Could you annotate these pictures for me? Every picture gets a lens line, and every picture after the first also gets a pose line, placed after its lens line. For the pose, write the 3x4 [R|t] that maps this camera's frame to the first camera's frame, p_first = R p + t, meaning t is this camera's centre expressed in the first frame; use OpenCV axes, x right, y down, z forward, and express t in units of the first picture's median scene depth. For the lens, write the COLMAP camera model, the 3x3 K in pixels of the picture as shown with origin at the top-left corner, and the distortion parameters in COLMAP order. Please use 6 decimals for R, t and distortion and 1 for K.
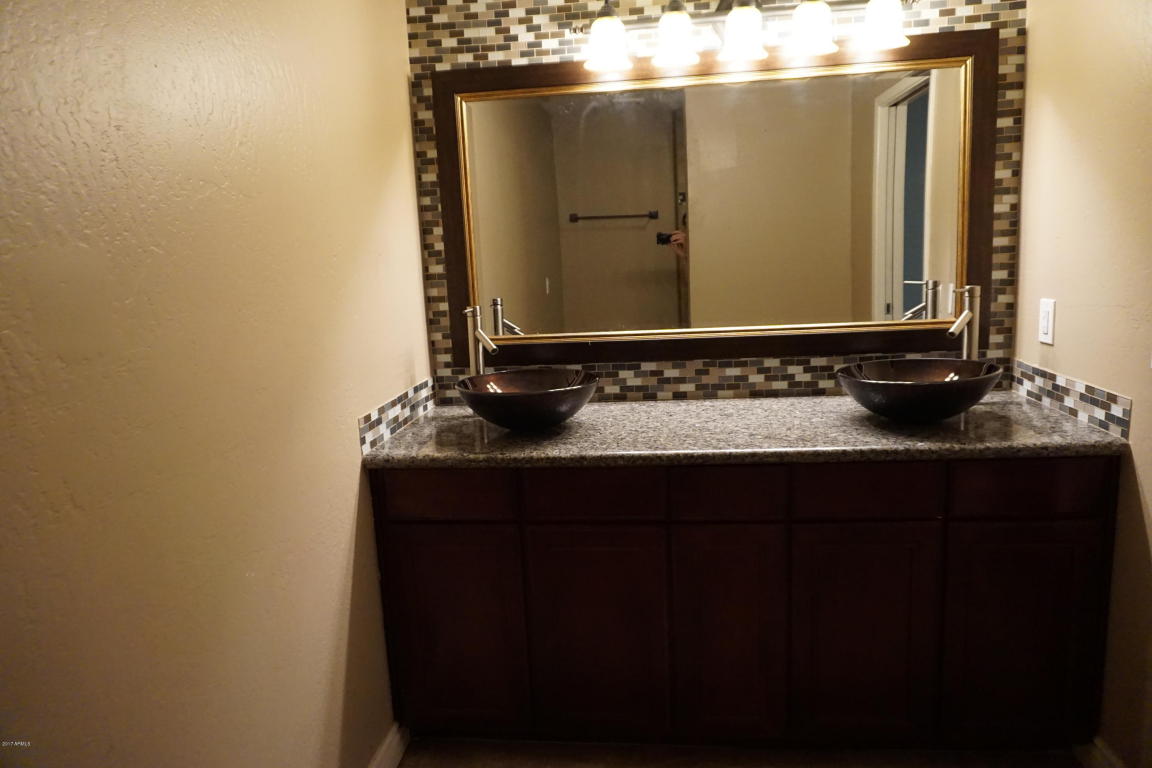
lens RADIAL K [[767.7, 0, 577.9], [0, 767.7, 380.5], [0, 0, 1]] dist [-0.049526, 0.029753]
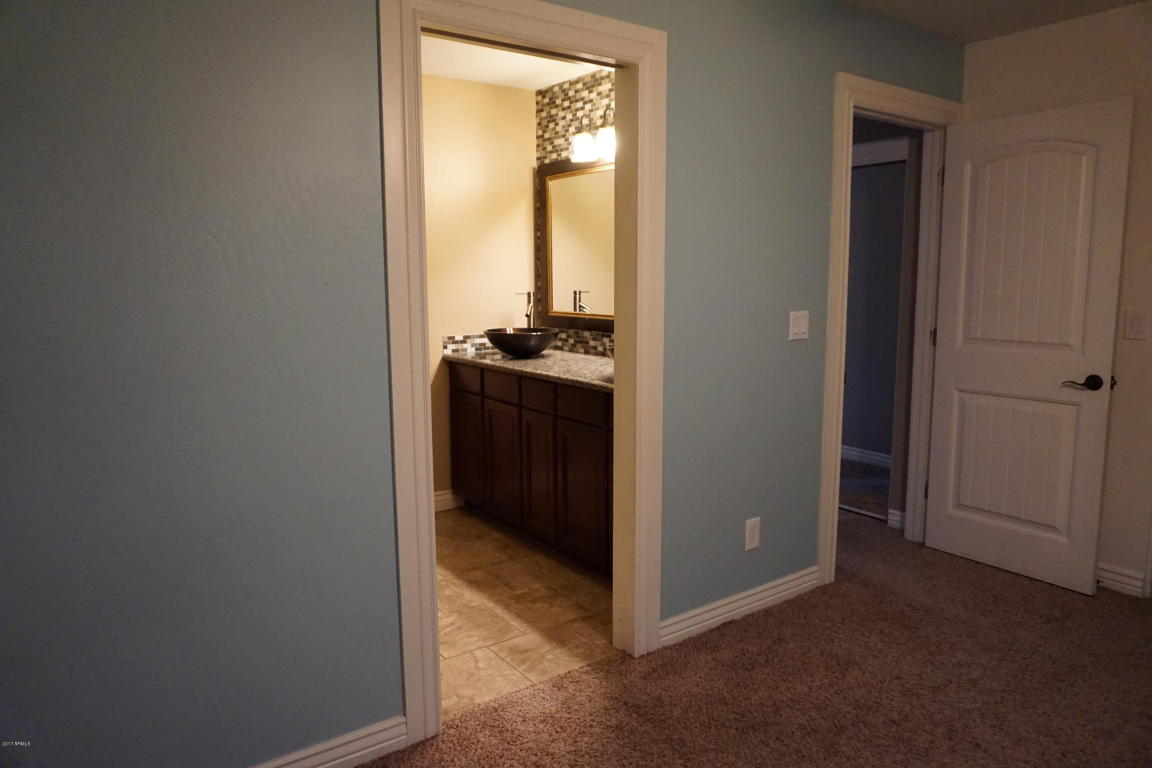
lens RADIAL K [[767.7, 0, 577.9], [0, 767.7, 380.5], [0, 0, 1]] dist [-0.049526, 0.029753]
pose [[0.669493, 0.146013, -0.728326, 1.303124], [-0.151126, 0.986758, 0.058904, -0.010847], [0.727282, 0.070633, 0.682694, -0.167121]]
